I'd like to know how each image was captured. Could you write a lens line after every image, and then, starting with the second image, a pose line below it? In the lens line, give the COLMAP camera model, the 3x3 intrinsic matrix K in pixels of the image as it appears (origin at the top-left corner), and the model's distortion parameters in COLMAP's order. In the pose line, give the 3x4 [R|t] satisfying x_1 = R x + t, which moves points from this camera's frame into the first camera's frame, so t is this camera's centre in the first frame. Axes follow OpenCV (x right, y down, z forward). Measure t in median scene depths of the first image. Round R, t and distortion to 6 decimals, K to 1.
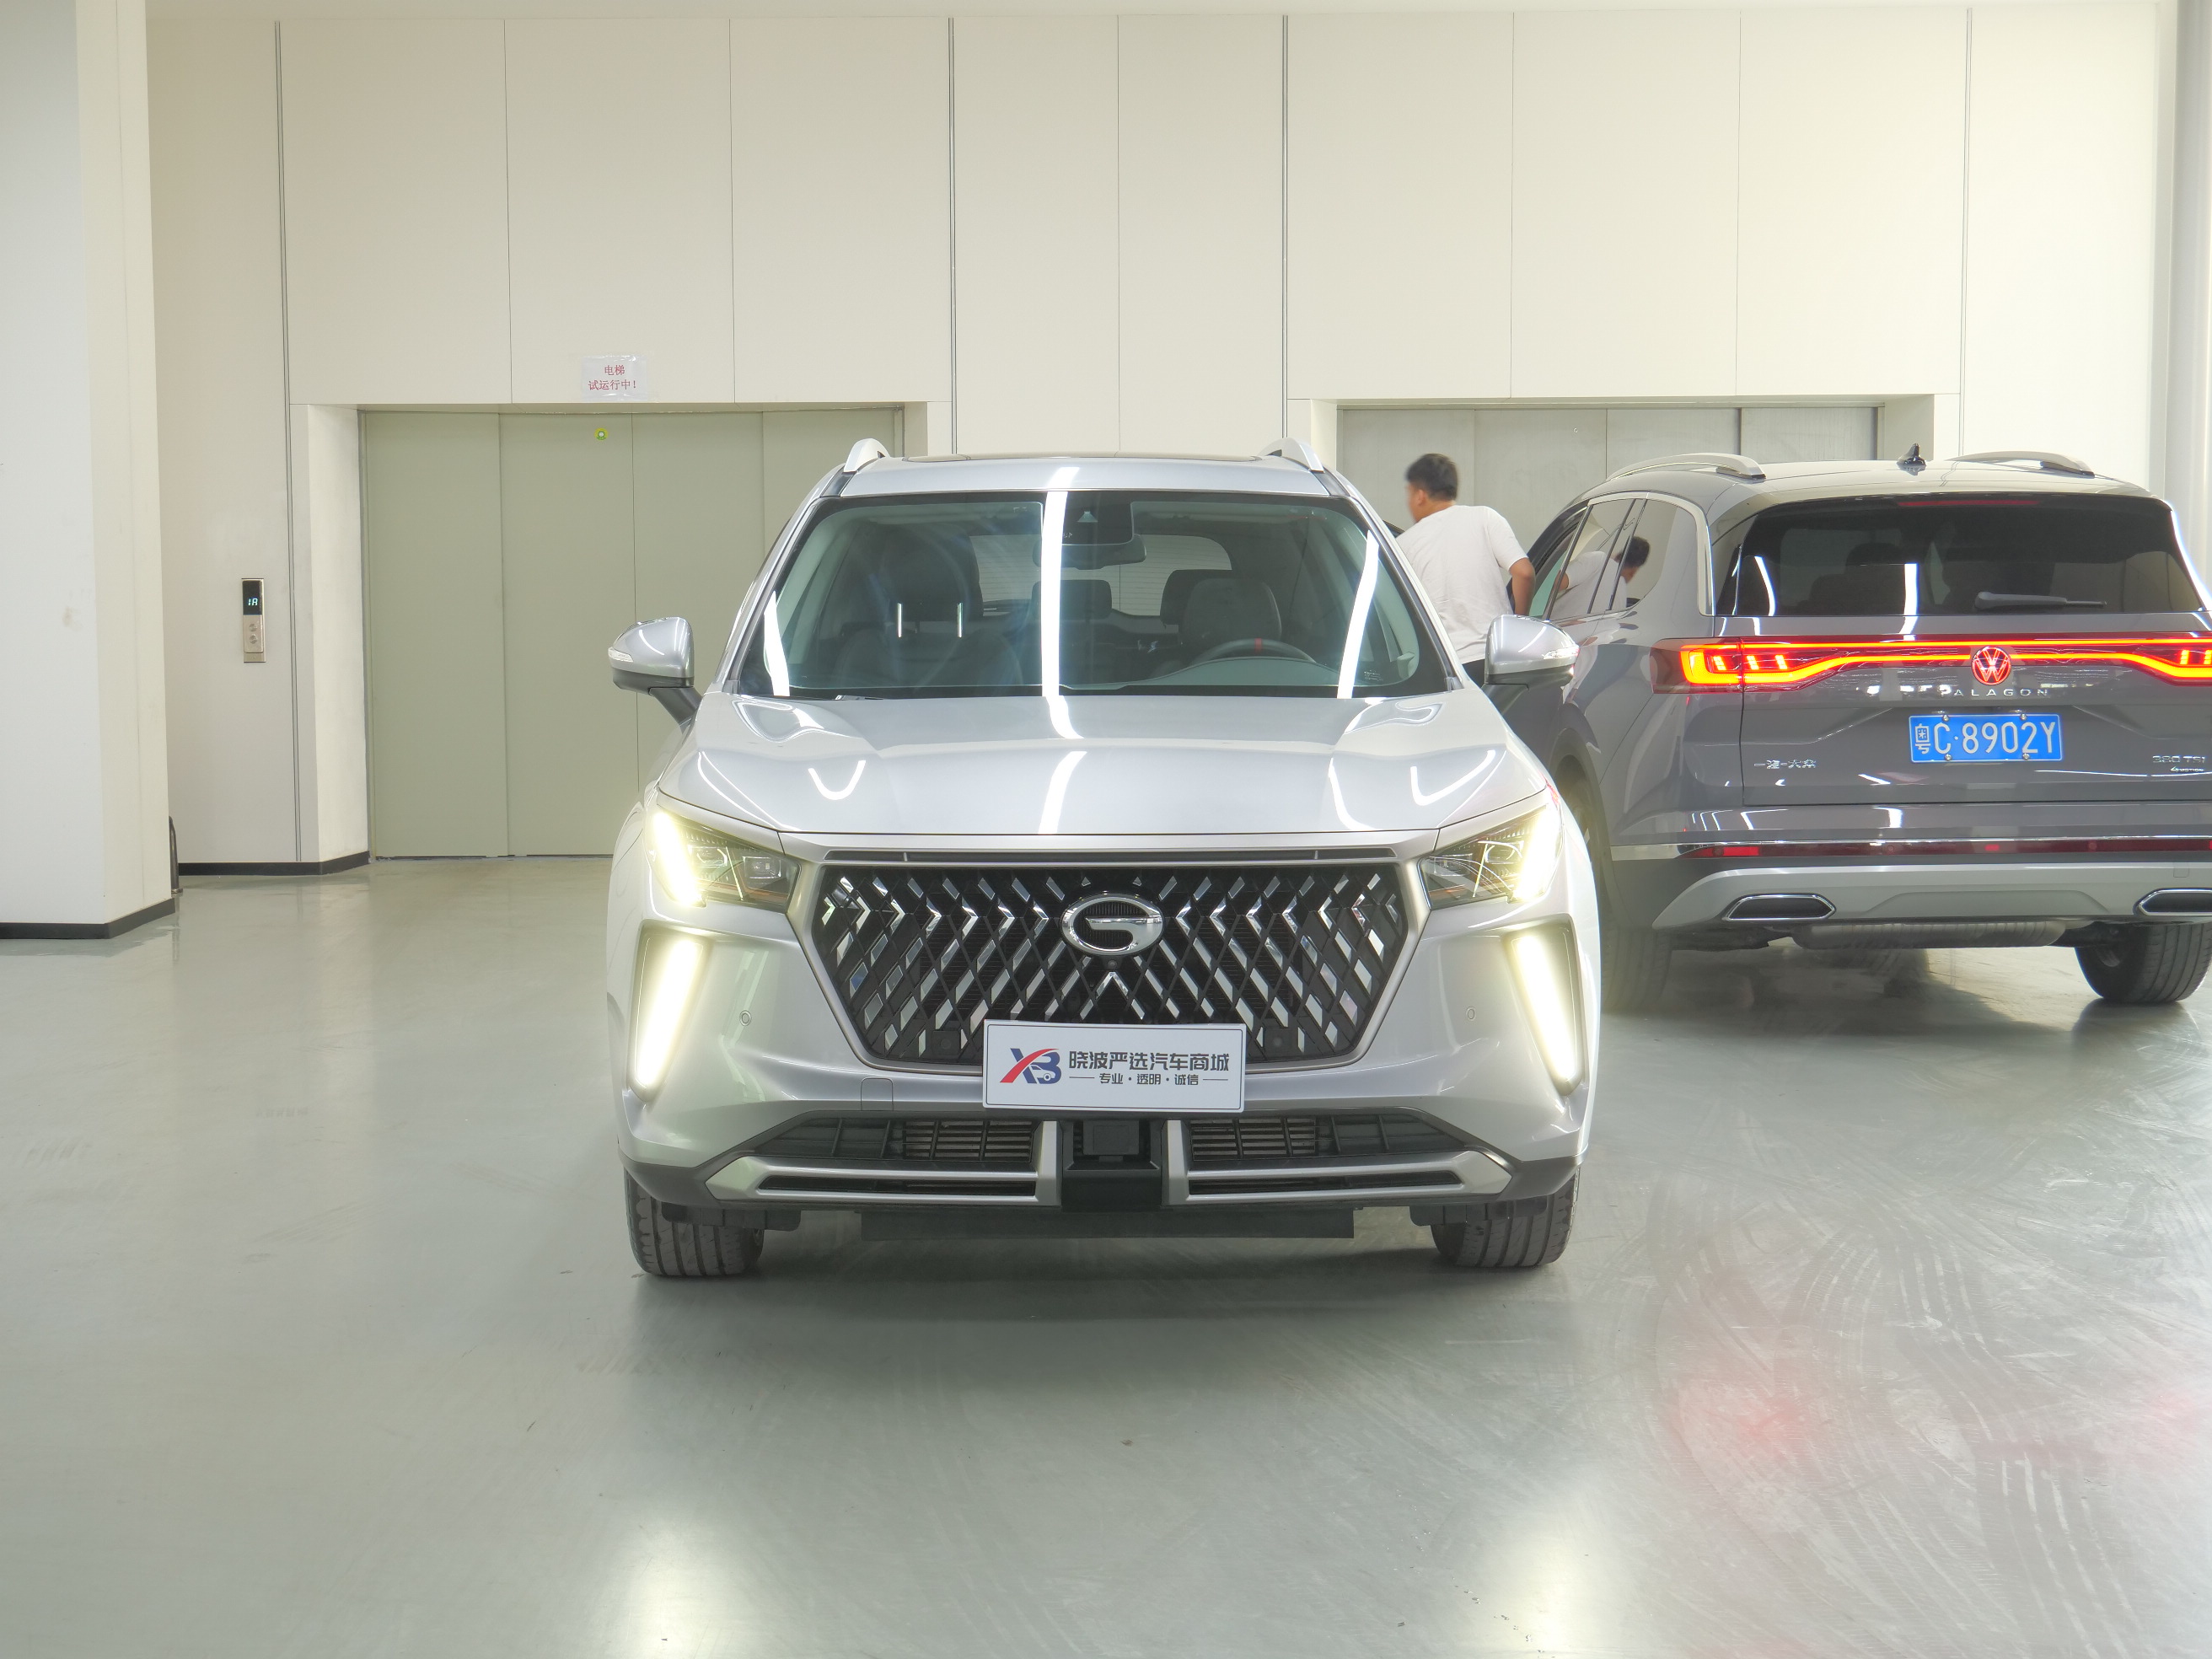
lens RADIAL K [[3181.9, 0, 1106.0], [0, 3181.9, 829.5], [0, 0, 1]] dist [0.003981, -0.011346]
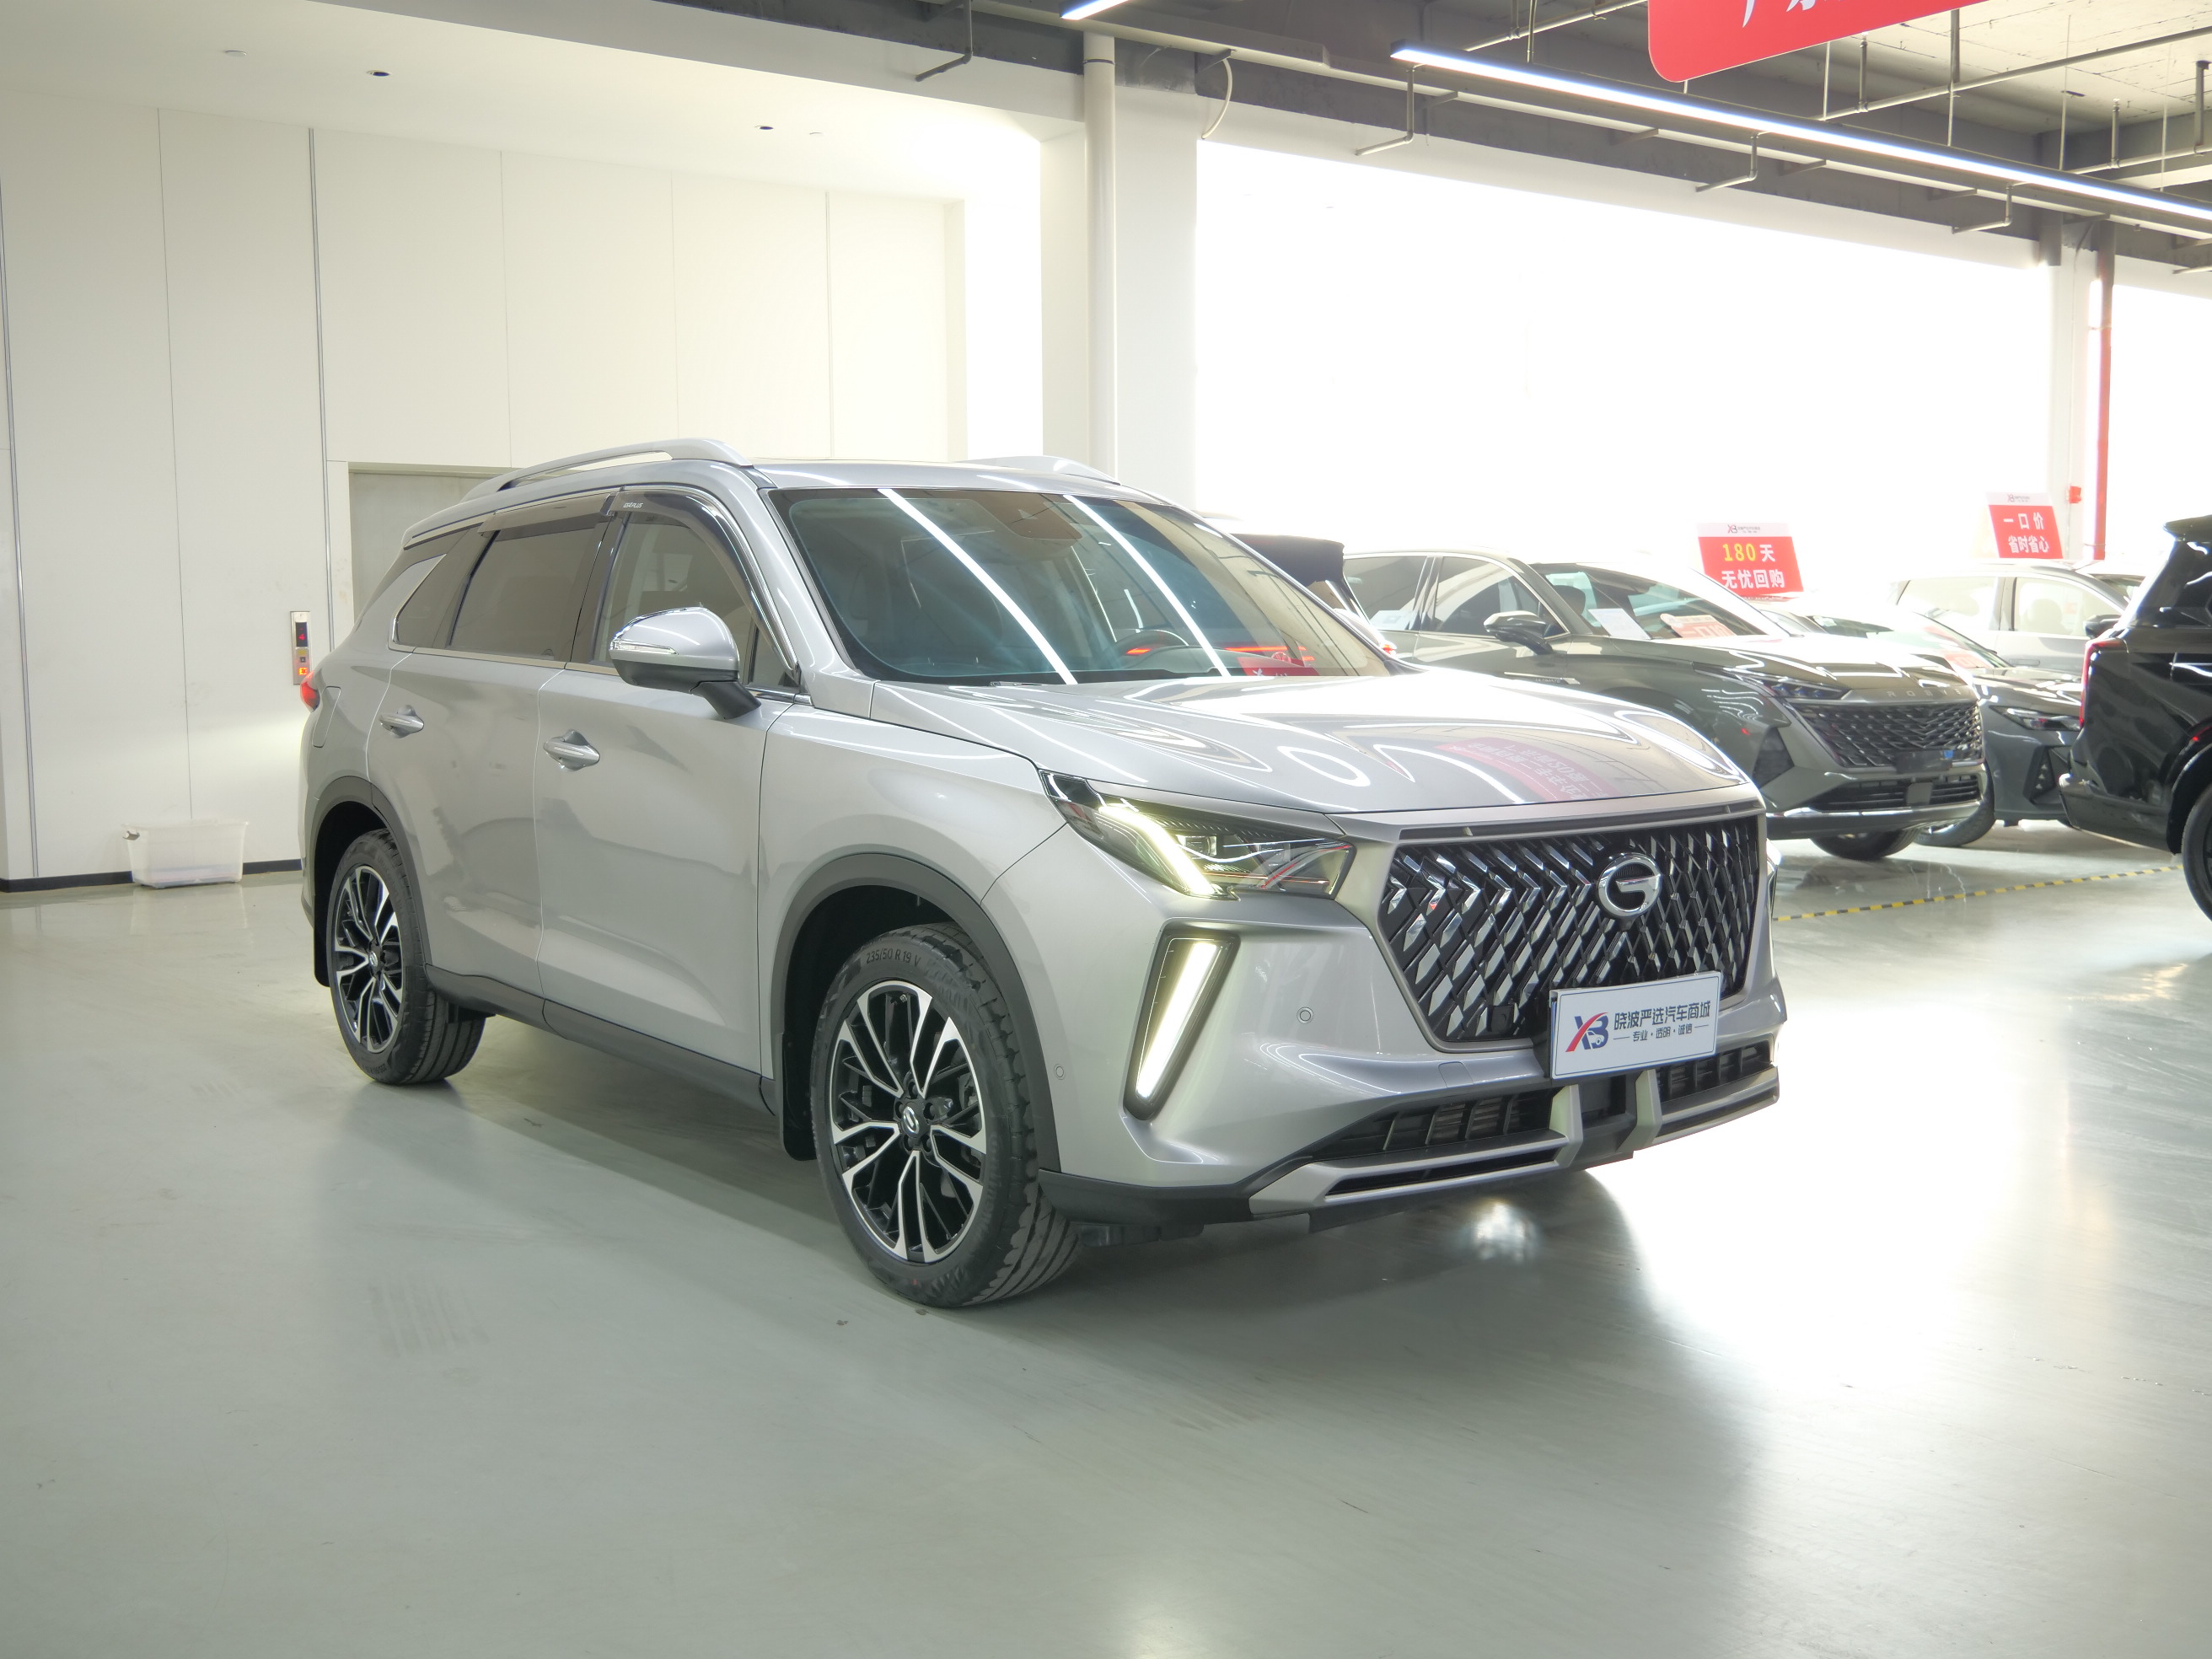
lens RADIAL K [[2189.1, 0, 1106.0], [0, 2189.1, 829.5], [0, 0, 1]] dist [0.000705, -0.000289]
pose [[0.800577, -0.052640, 0.596914, -0.549426], [0.049053, 0.998548, 0.022270, -0.012280], [-0.597219, 0.011451, 0.801996, 0.531207]]
